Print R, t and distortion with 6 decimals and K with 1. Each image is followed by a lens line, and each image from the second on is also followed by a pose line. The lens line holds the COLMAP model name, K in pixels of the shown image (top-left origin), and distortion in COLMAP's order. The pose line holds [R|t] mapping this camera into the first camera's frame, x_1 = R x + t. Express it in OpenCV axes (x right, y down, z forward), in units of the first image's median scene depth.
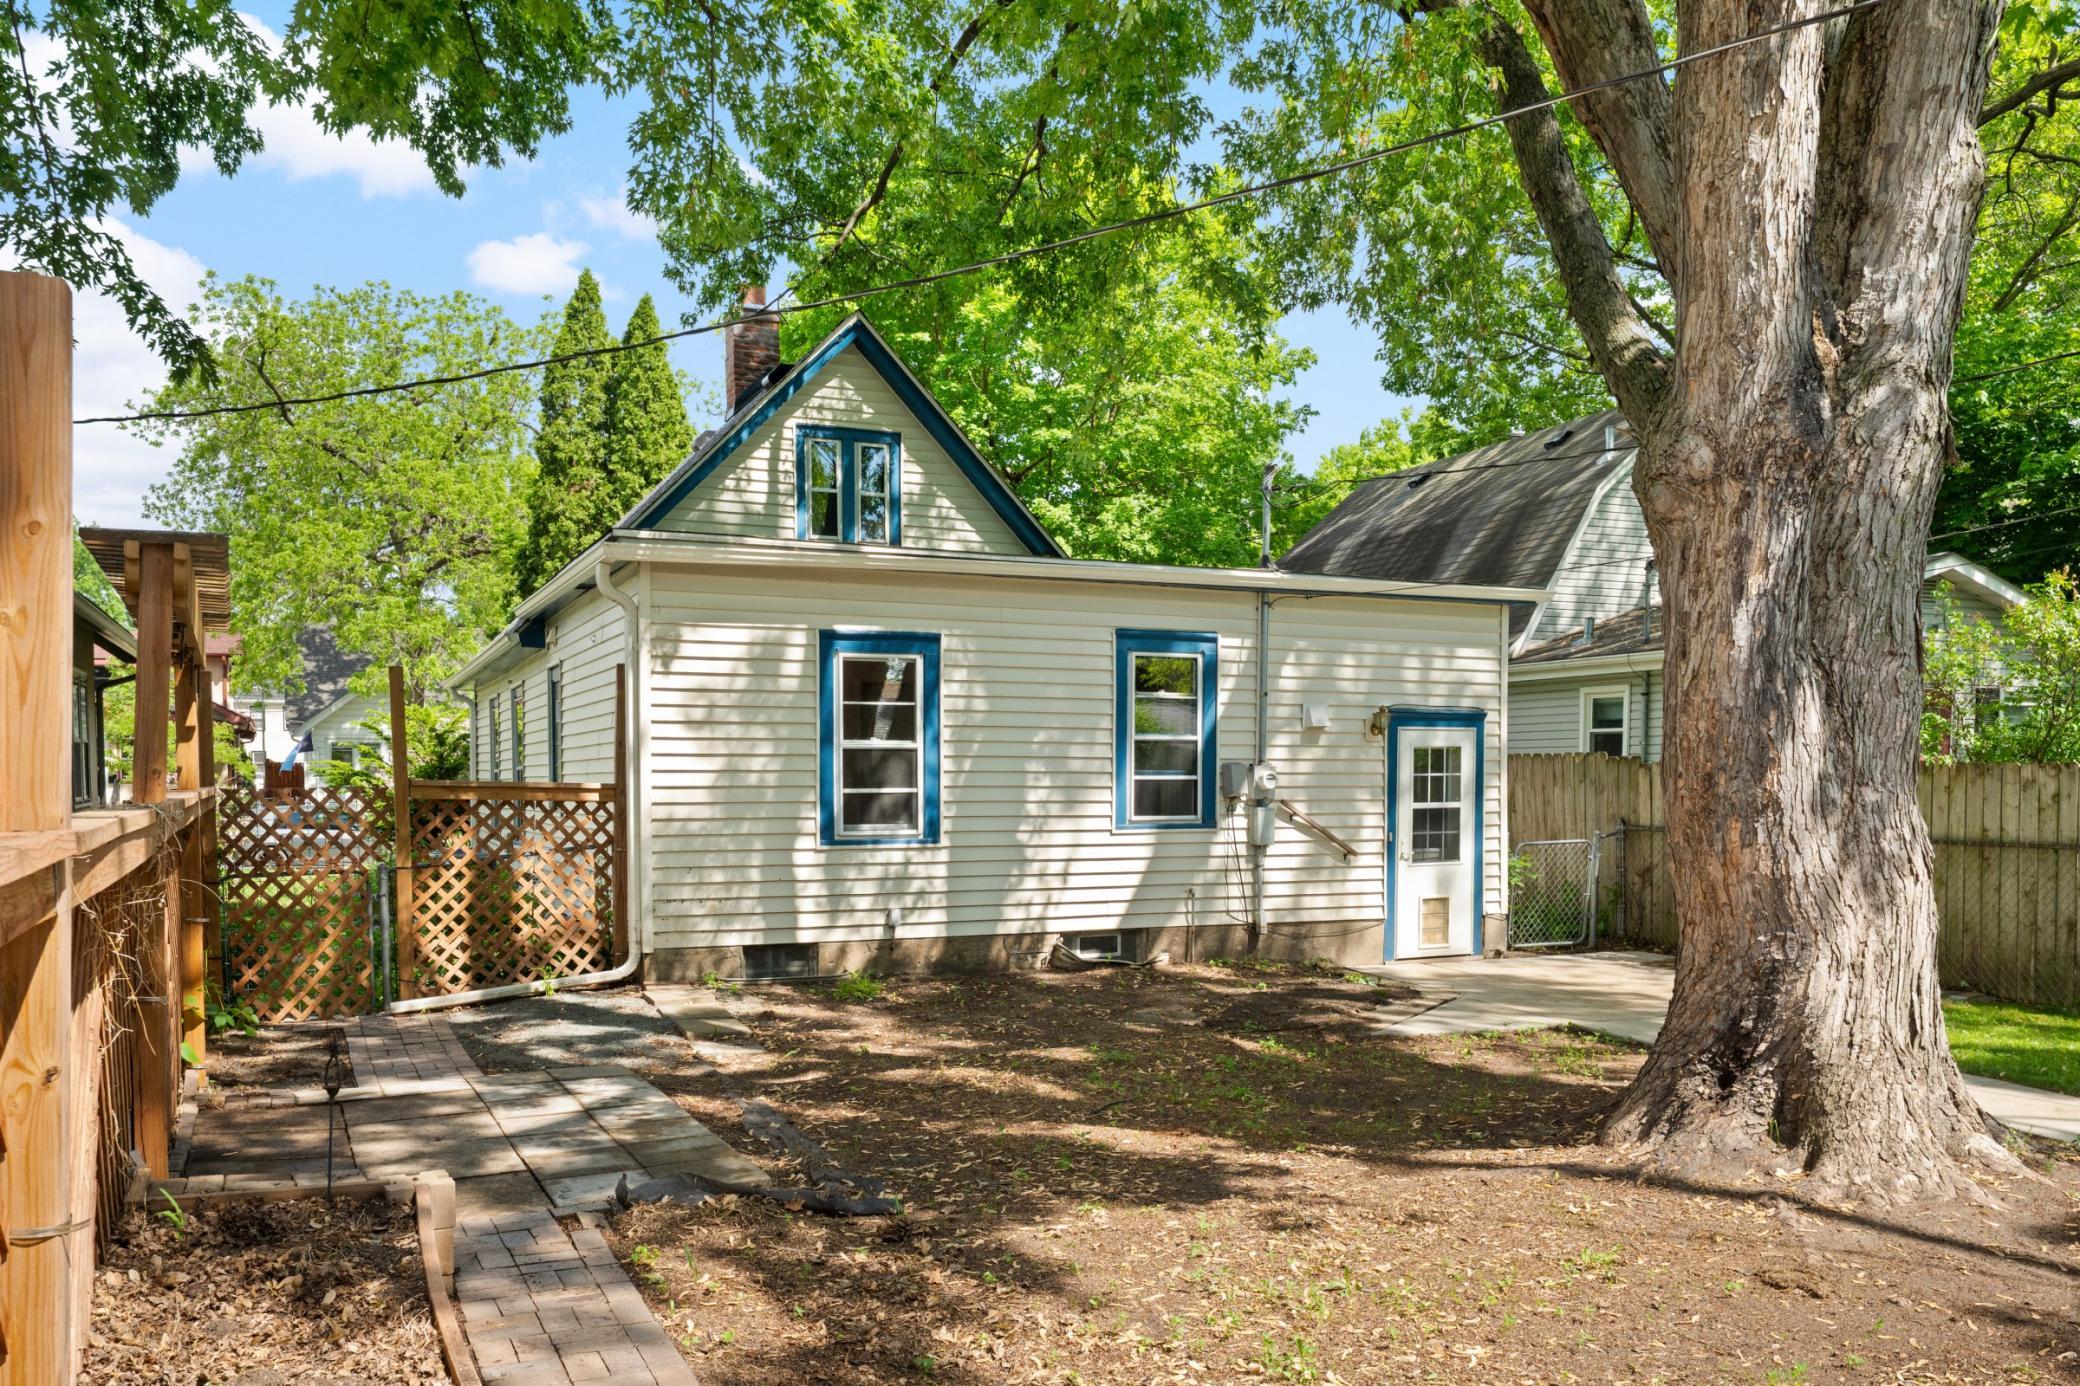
lens RADIAL K [[1642.2, 0, 1039.7], [0, 1642.2, 859.4], [0, 0, 1]] dist [-0.006882, -0.001156]
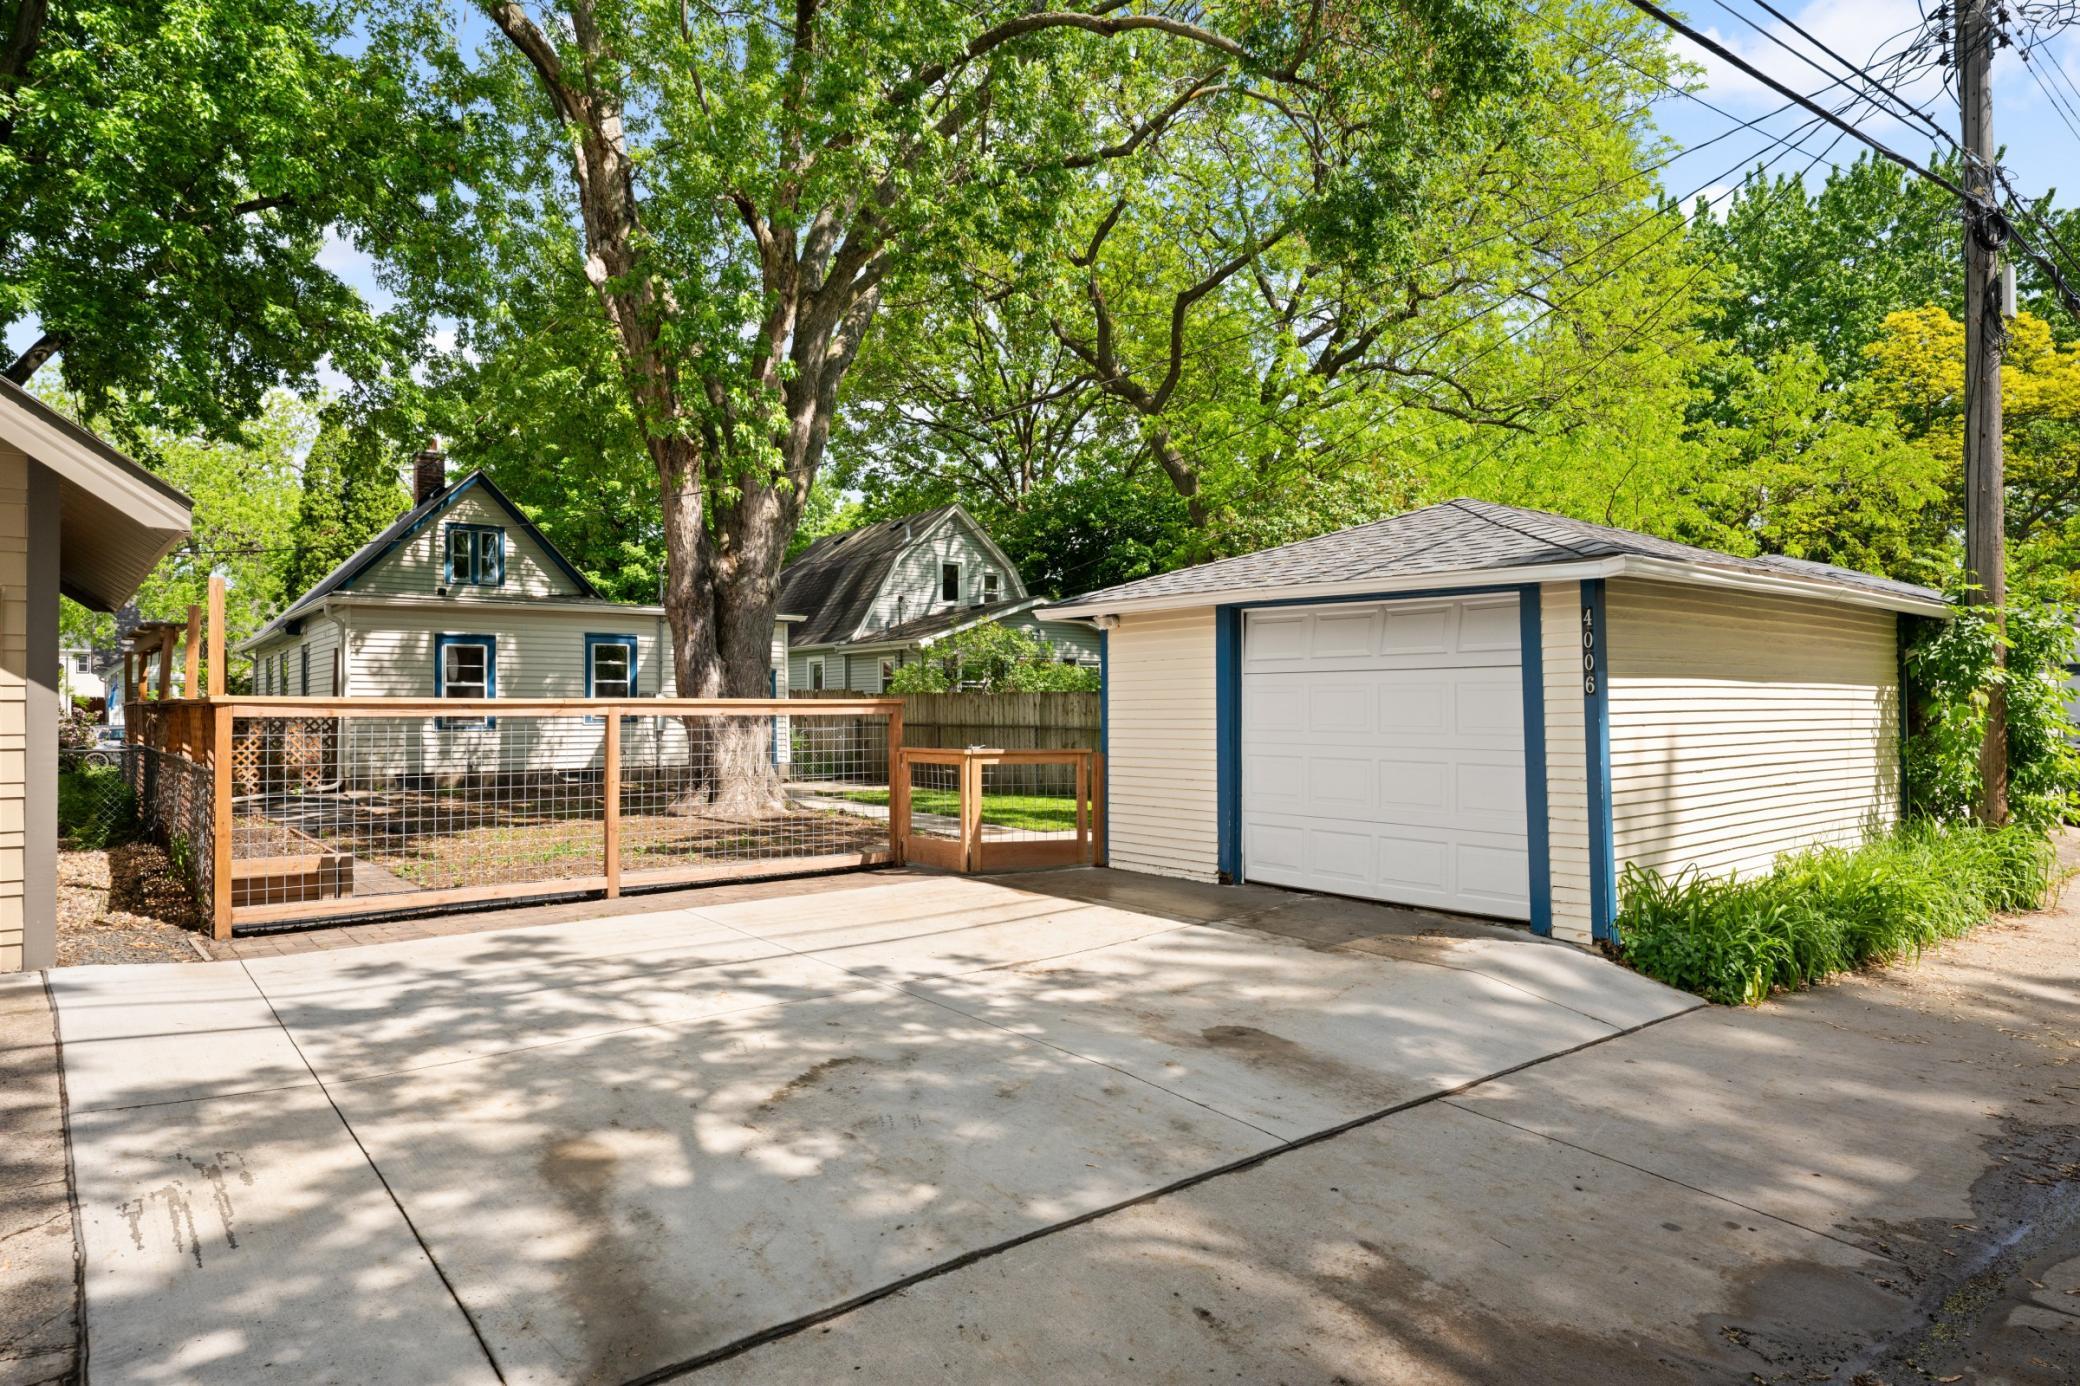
lens RADIAL K [[1205.7, 0, 1038.2], [0, 1205.7, 700.5], [0, 0, 1]] dist [0.001168, -0.000373]
pose [[0.968338, -0.001889, 0.249634, 0.230126], [0.015944, 0.998398, -0.054292, 0.050285], [-0.249132, 0.056553, 0.966817, -0.728738]]
